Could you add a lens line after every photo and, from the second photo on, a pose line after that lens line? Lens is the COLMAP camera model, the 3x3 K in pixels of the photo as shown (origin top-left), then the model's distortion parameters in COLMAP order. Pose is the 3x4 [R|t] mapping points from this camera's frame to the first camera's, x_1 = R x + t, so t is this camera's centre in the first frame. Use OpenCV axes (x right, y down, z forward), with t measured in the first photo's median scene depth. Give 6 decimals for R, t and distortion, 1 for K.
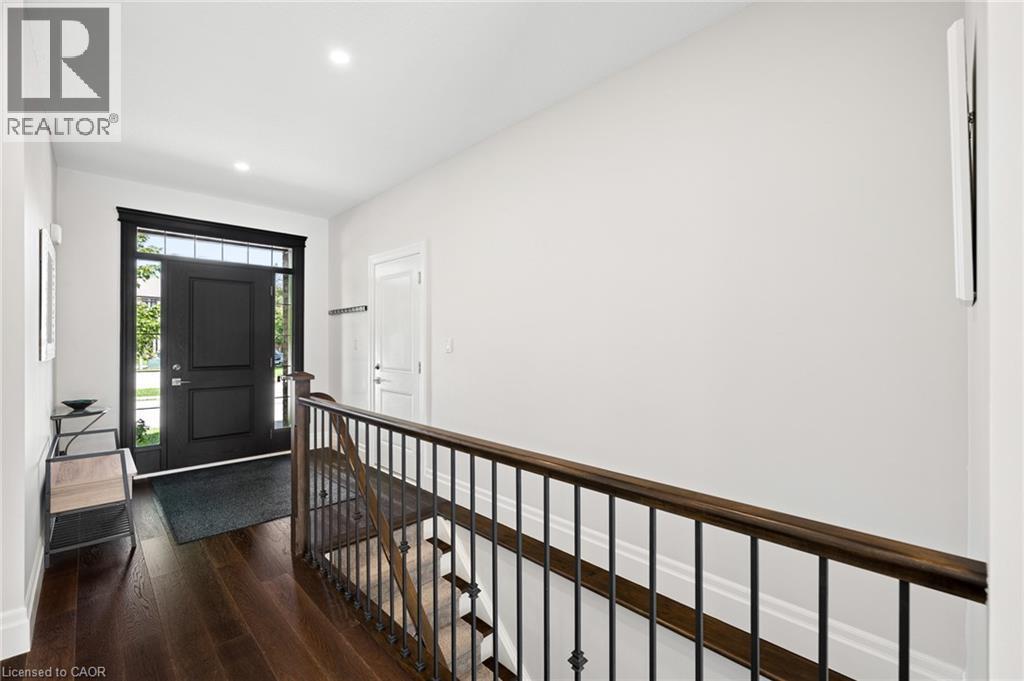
lens RADIAL K [[442.5, 0, 514.8], [0, 442.5, 335.1], [0, 0, 1]] dist [-0.002615, -0.000316]
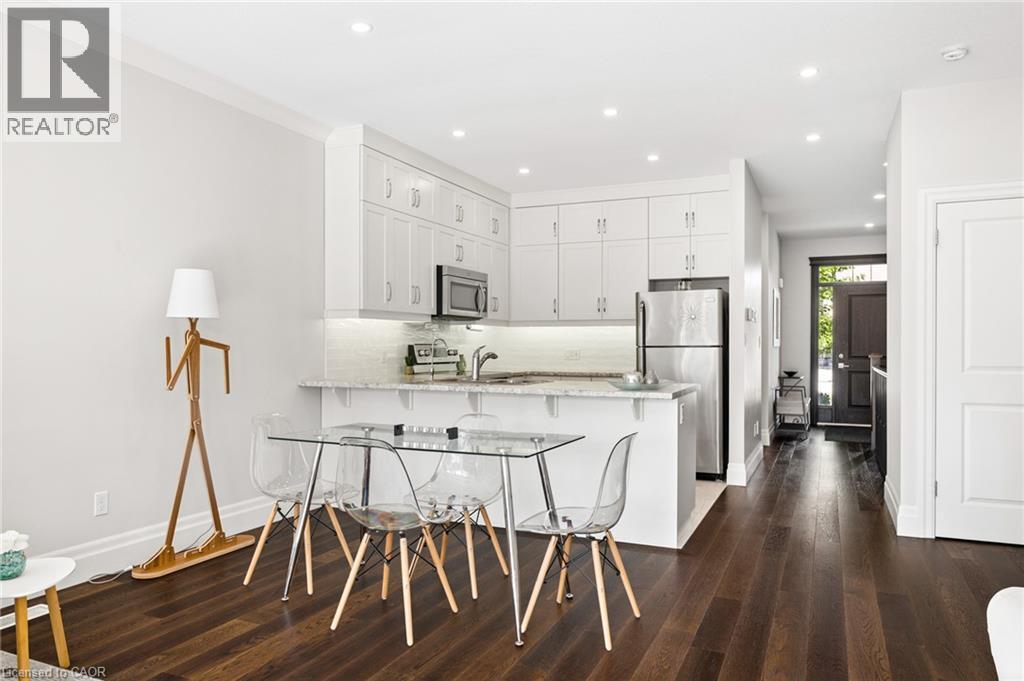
lens RADIAL K [[742.1, 0, 511.0], [0, 742.1, 343.7], [0, 0, 1]] dist [0.004601, 0.002387]
pose [[0.380180, 0.000385, -0.924912, 1.100120], [0.013383, 0.999893, 0.005917, 0.004021], [0.924815, -0.014627, 0.380135, -0.955321]]
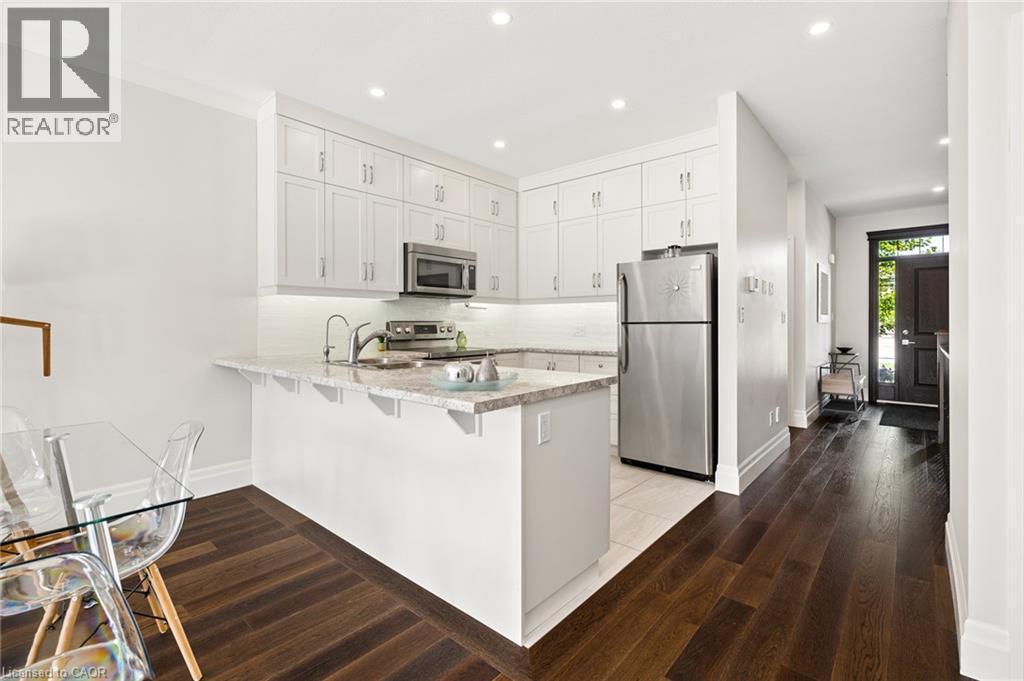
lens RADIAL K [[443.8, 0, 536.7], [0, 443.8, 324.2], [0, 0, 1]] dist [-0.028418, -0.000733]
pose [[0.091772, 0.005396, -0.995765, 0.608185], [0.018288, 0.999808, 0.007103, 0.015358], [0.995612, -0.018863, 0.091656, -0.376534]]
